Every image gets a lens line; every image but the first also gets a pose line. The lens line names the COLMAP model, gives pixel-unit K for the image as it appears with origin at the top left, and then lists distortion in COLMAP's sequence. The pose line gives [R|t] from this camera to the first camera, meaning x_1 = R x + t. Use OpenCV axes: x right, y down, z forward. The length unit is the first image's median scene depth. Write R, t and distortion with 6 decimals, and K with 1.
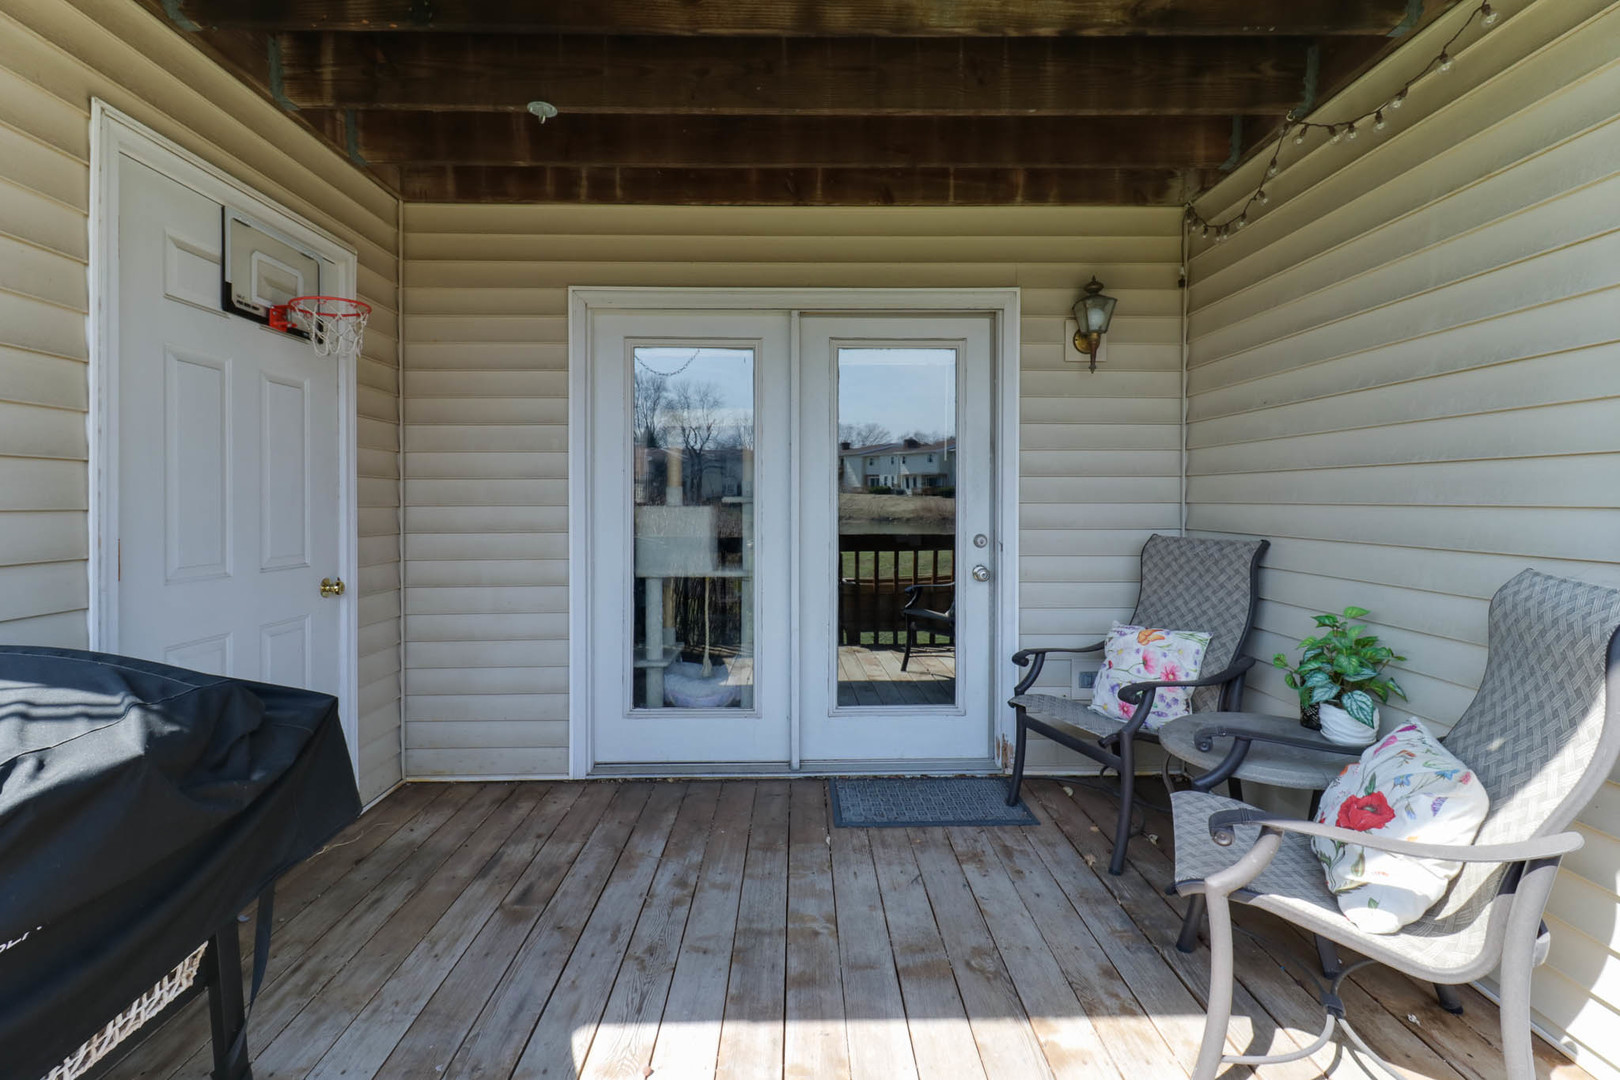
lens RADIAL K [[765.8, 0, 808.5], [0, 765.8, 501.0], [0, 0, 1]] dist [0.017722, -0.008615]
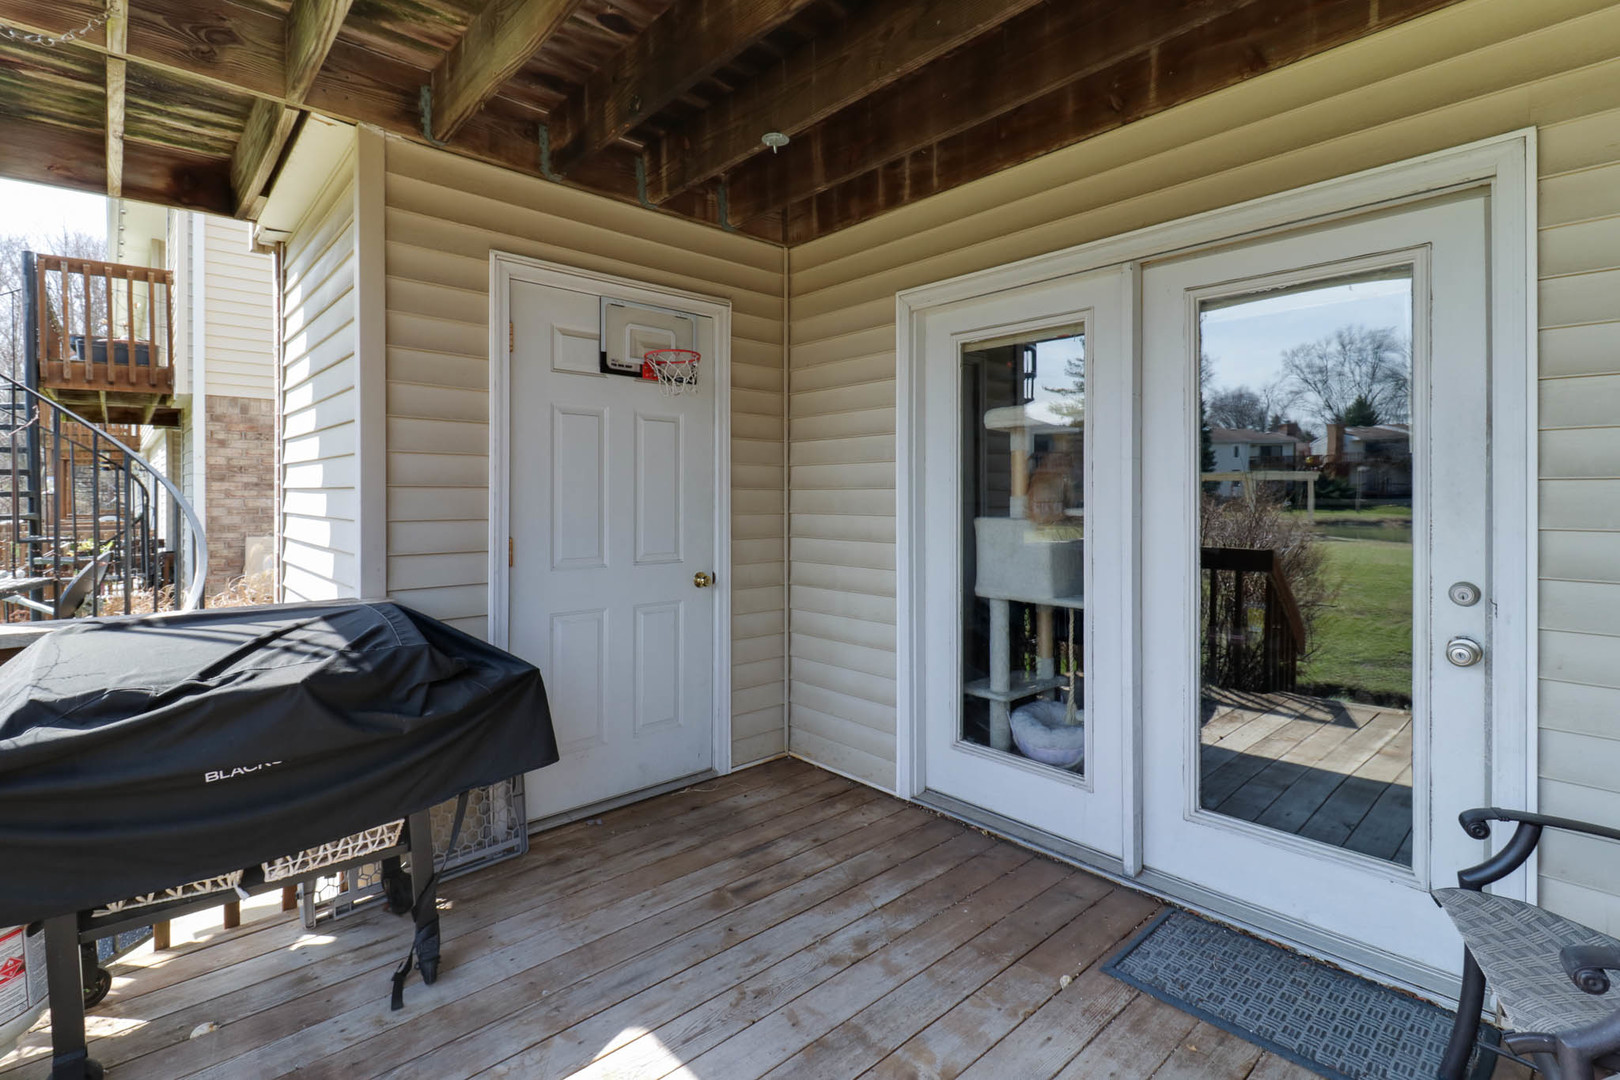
lens RADIAL K [[765.8, 0, 764.7], [0, 765.8, 492.7], [0, 0, 1]] dist [0.017722, -0.008615]
pose [[0.645371, -0.002804, -0.763864, 0.362964], [-0.001332, 0.999988, -0.004796, -0.021072], [0.763868, 0.004112, 0.645359, 0.265589]]
